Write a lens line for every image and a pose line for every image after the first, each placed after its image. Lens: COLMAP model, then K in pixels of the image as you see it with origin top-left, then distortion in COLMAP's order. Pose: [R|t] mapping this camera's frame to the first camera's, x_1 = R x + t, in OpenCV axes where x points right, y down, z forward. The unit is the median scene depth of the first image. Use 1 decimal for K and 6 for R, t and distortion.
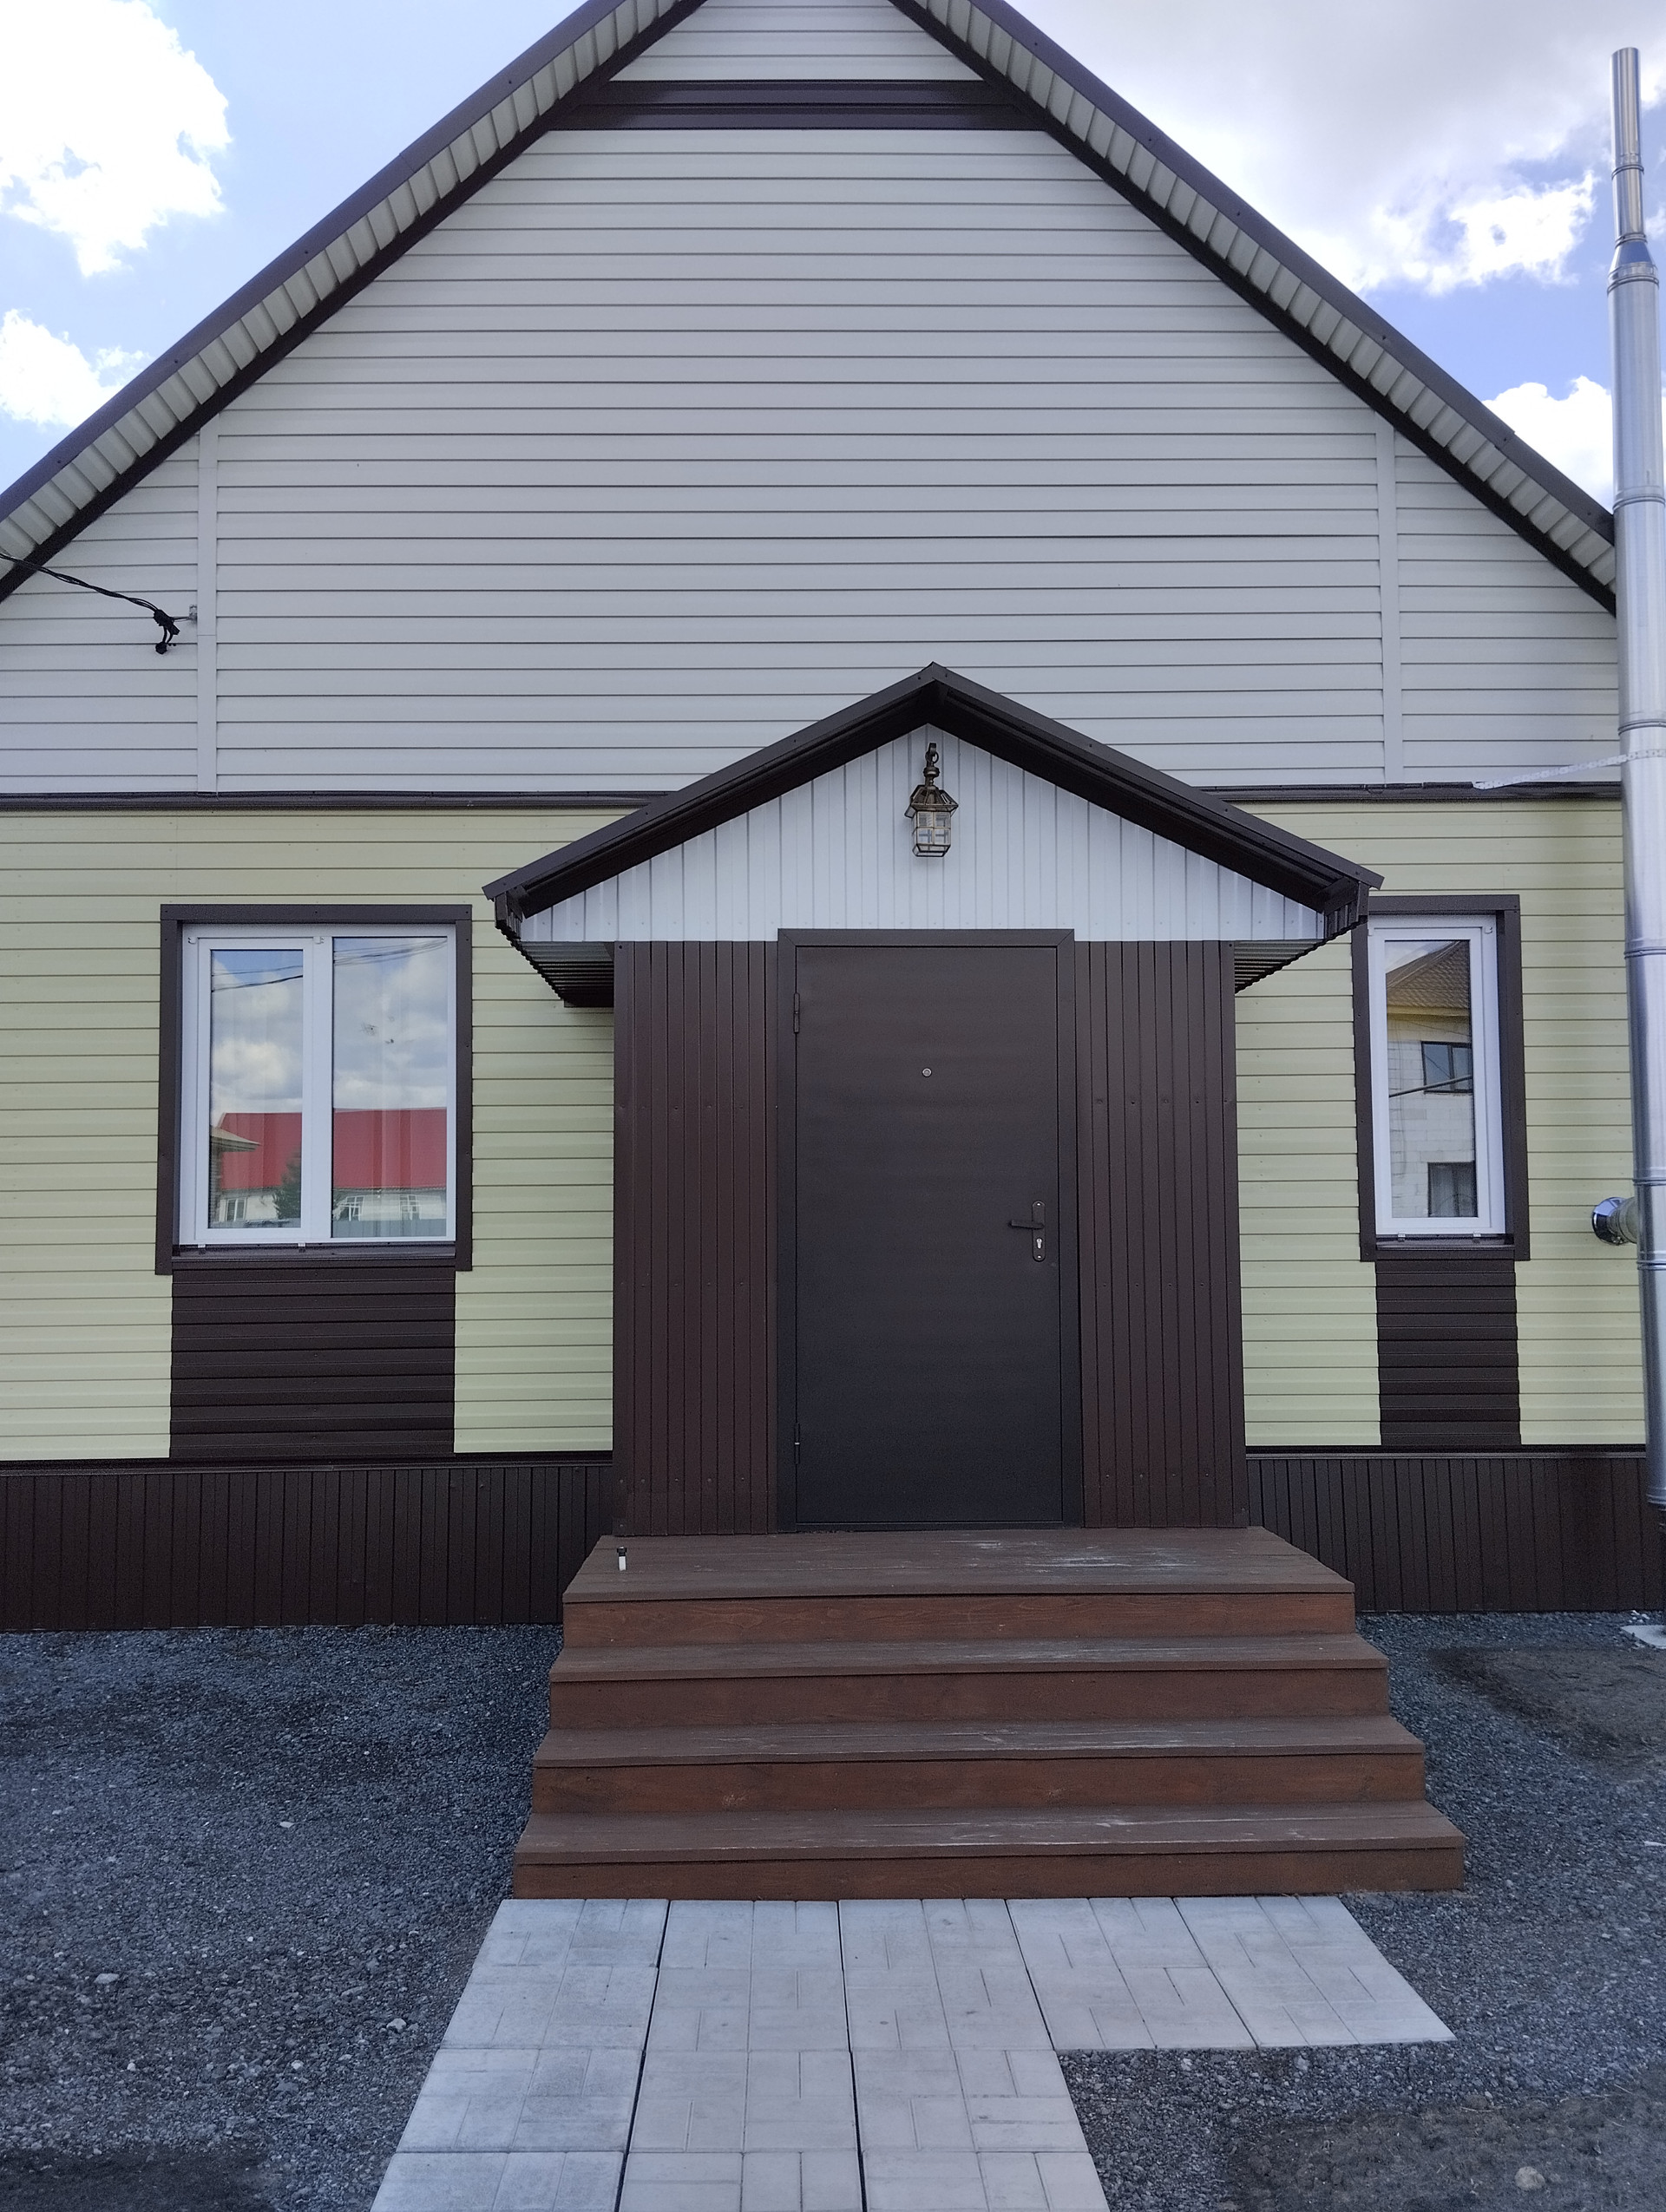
lens RADIAL K [[1817.8, 0, 833.0], [0, 1817.8, 1106.0], [0, 0, 1]] dist [0.061160, -0.106556]
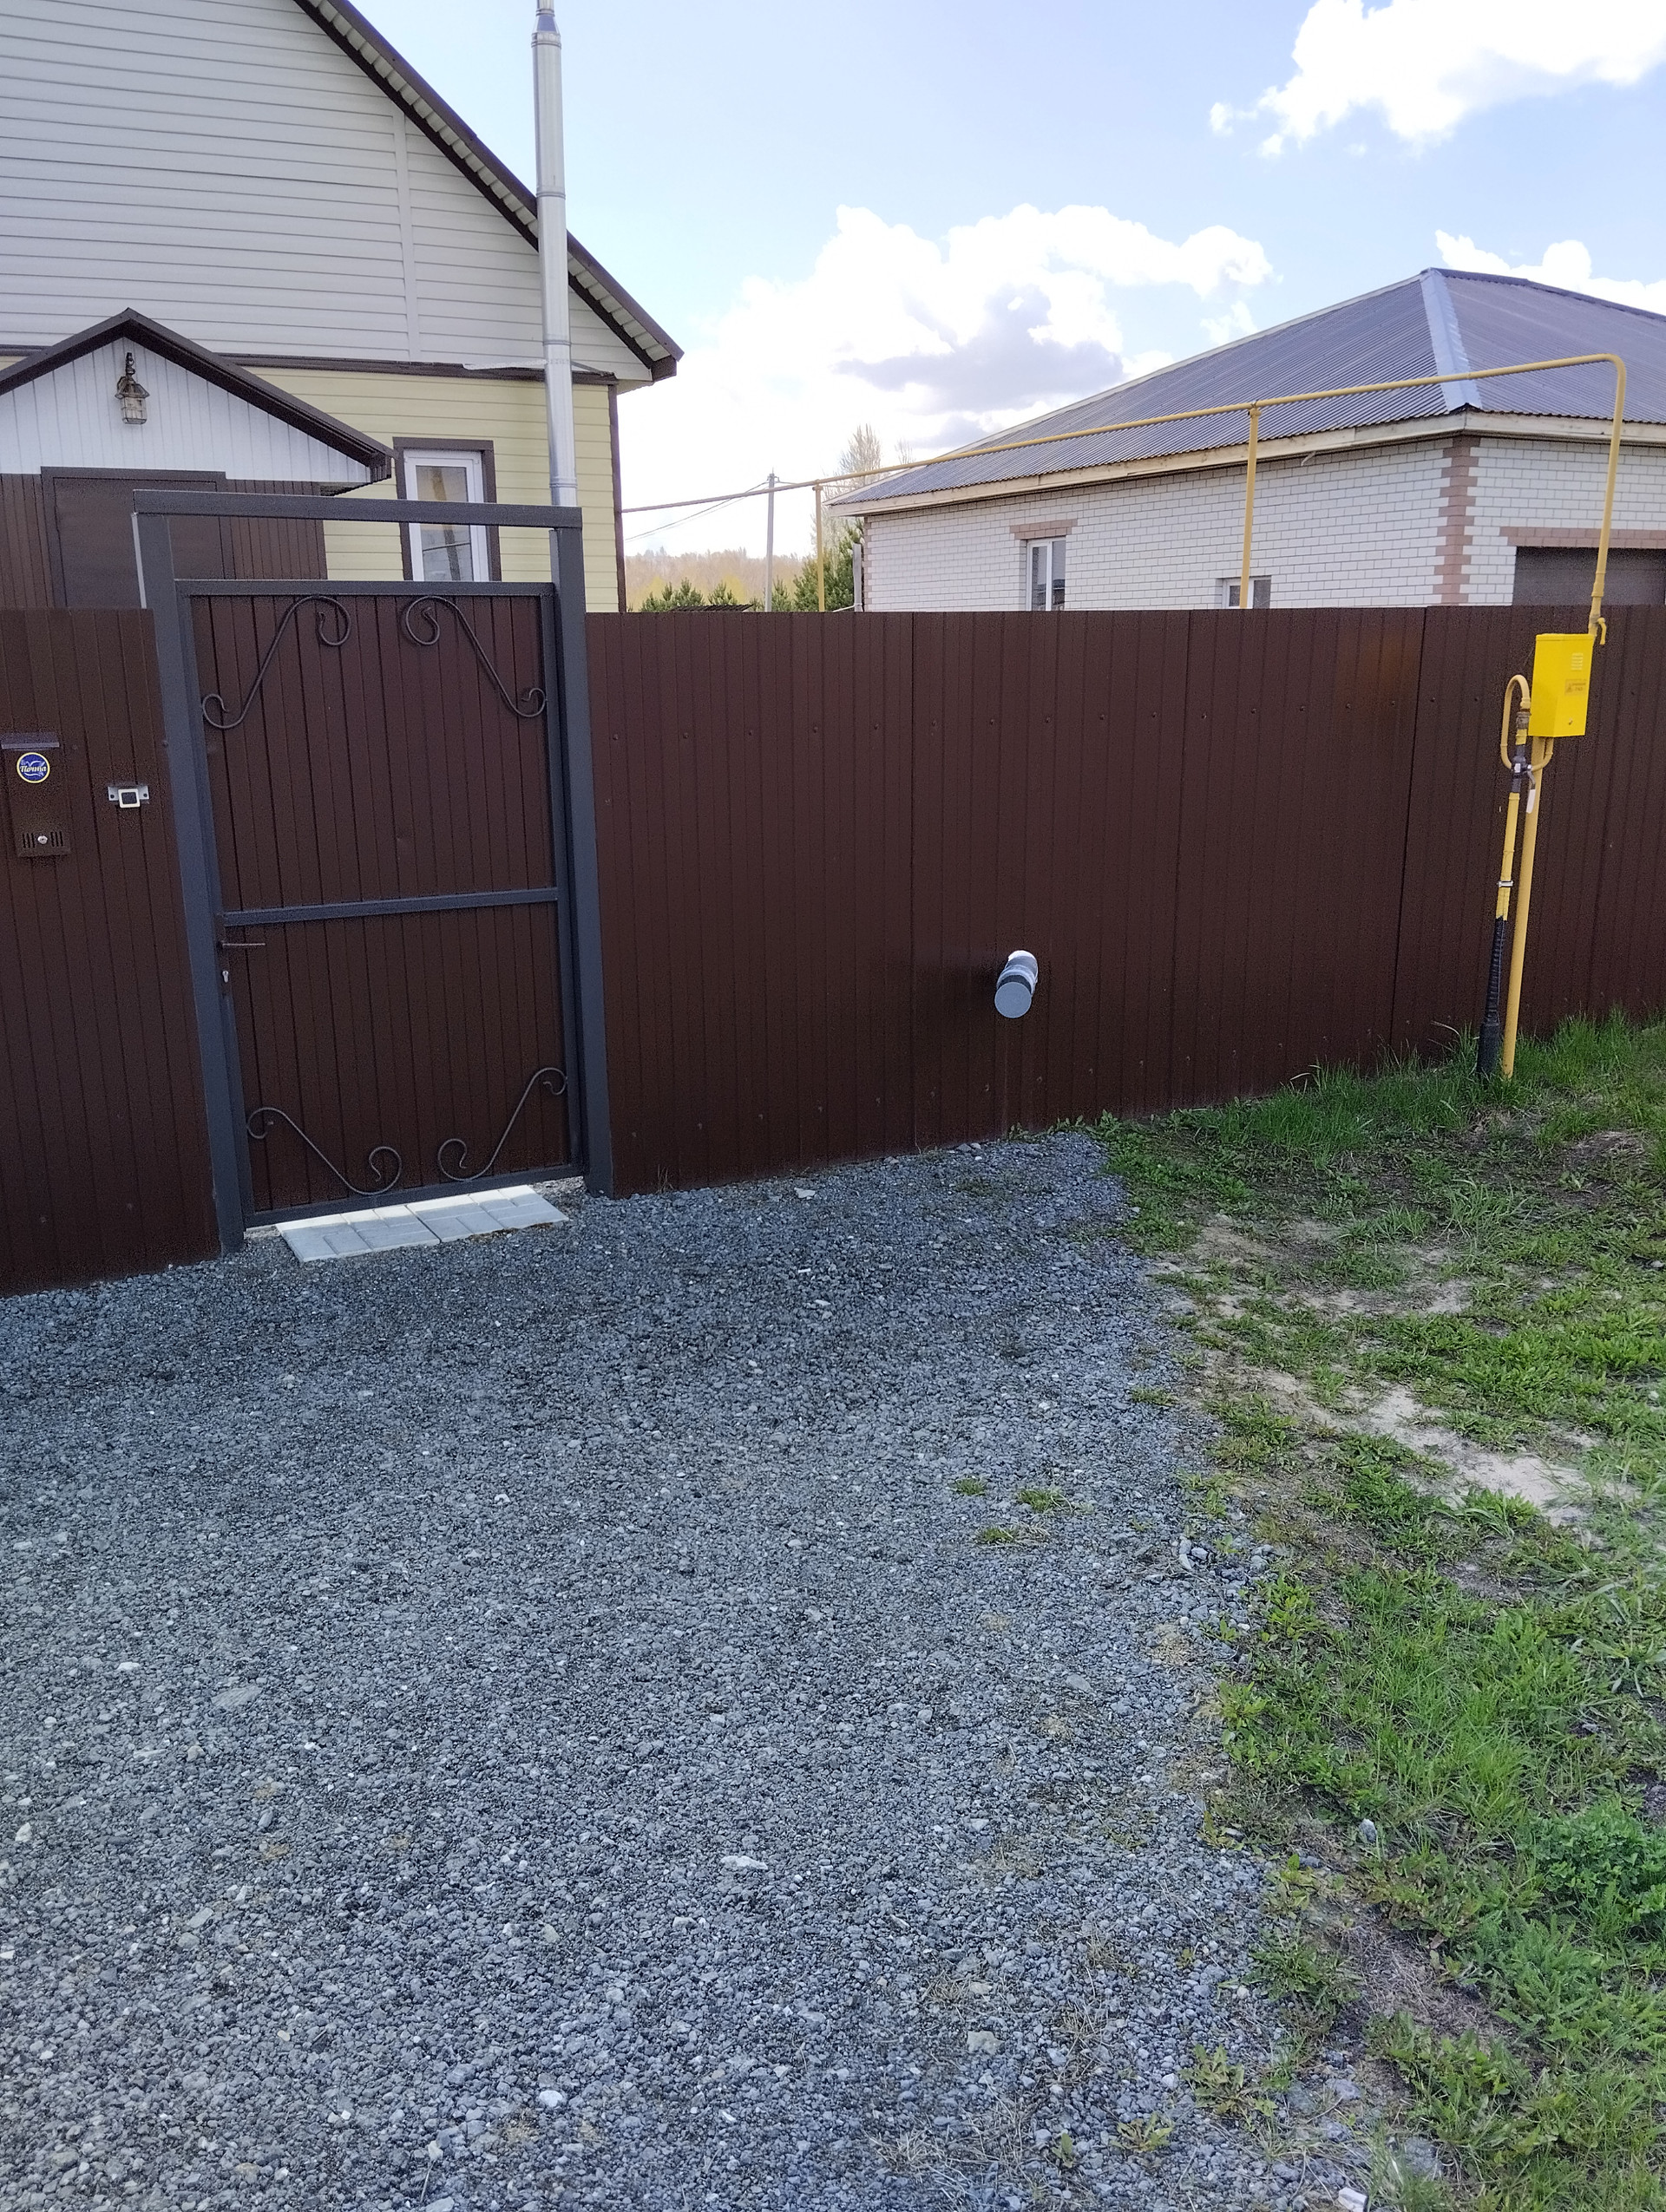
lens RADIAL K [[1827.8, 0, 833.0], [0, 1827.8, 1106.0], [0, 0, 1]] dist [0.092100, -0.183447]
pose [[0.893322, -0.118240, 0.433583, -0.154208], [-0.020382, 0.953117, 0.301914, -0.054815], [-0.448954, -0.278544, 0.849031, -0.764971]]
